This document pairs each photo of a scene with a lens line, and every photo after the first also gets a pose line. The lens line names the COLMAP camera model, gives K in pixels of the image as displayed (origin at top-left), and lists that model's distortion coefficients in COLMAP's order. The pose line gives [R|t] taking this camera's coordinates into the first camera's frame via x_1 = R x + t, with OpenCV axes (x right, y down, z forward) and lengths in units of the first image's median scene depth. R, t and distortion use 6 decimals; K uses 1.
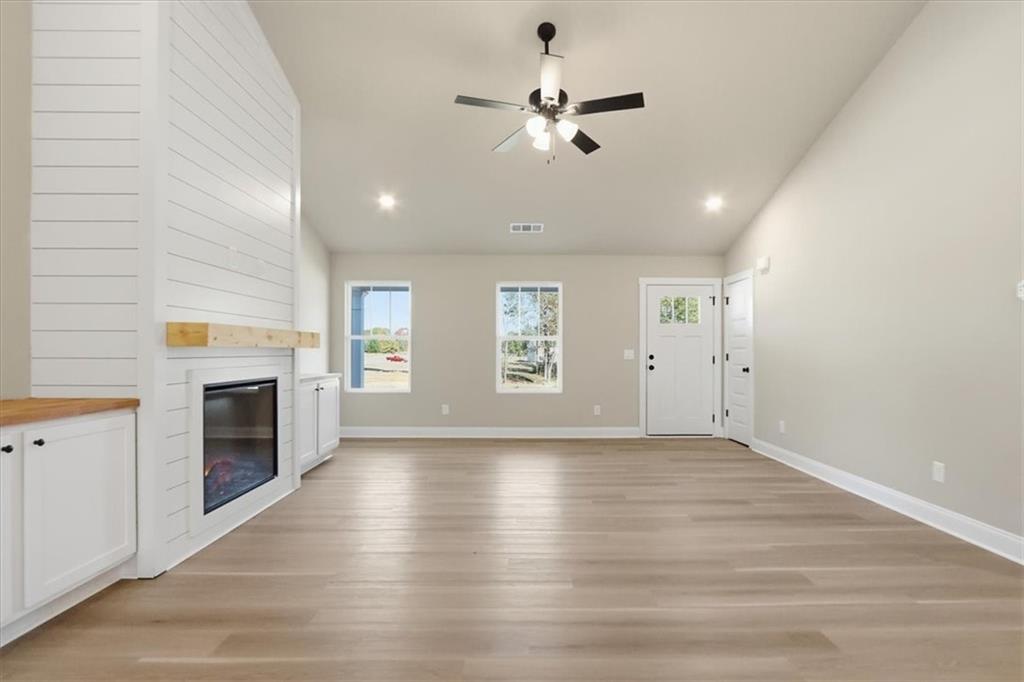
lens RADIAL K [[495.2, 0, 522.2], [0, 495.2, 348.2], [0, 0, 1]] dist [-0.010732, -0.000025]
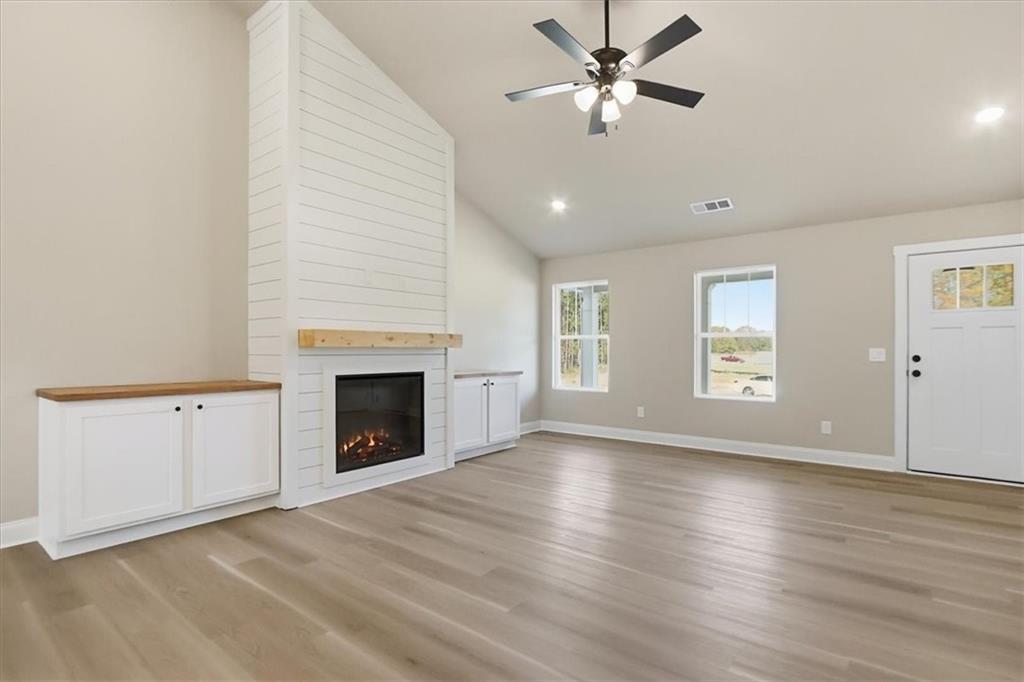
lens RADIAL K [[495.2, 0, 522.2], [0, 495.2, 348.2], [0, 0, 1]] dist [-0.010732, -0.000025]
pose [[0.785236, -0.004019, -0.619184, 0.345584], [0.004147, 0.999991, -0.001231, 0.002612], [0.619183, -0.001601, 0.785245, 0.157001]]
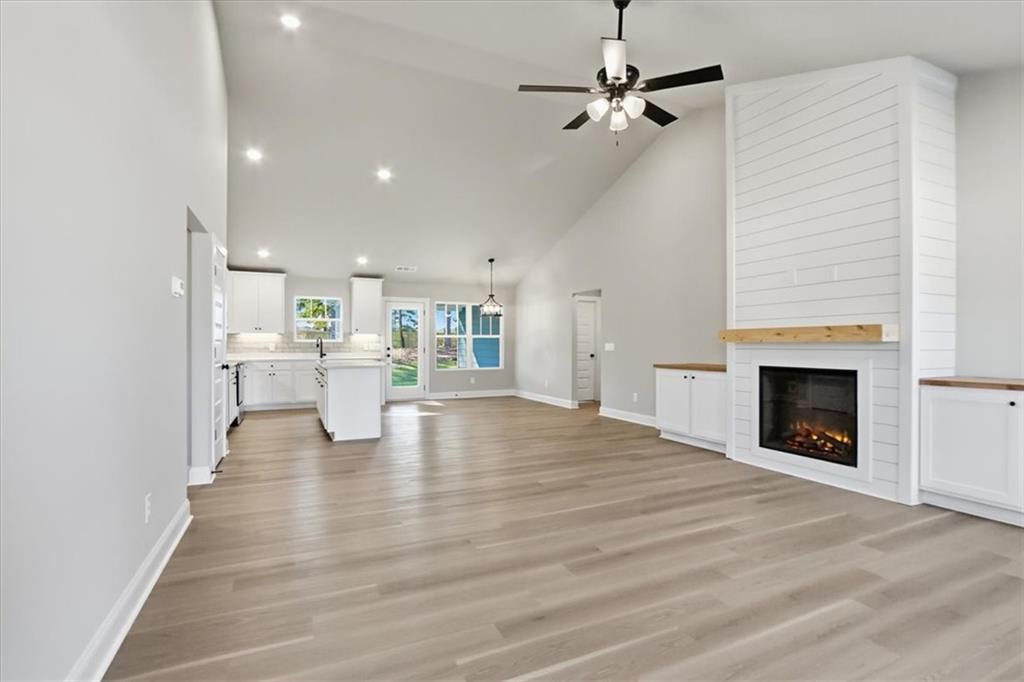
lens RADIAL K [[495.2, 0, 522.2], [0, 495.2, 348.2], [0, 0, 1]] dist [-0.010732, -0.000025]
pose [[-0.911802, -0.001456, -0.410627, 0.435514], [-0.001555, 0.999999, -0.000094, 0.010612], [0.410627, 0.000553, -0.911803, 1.290876]]
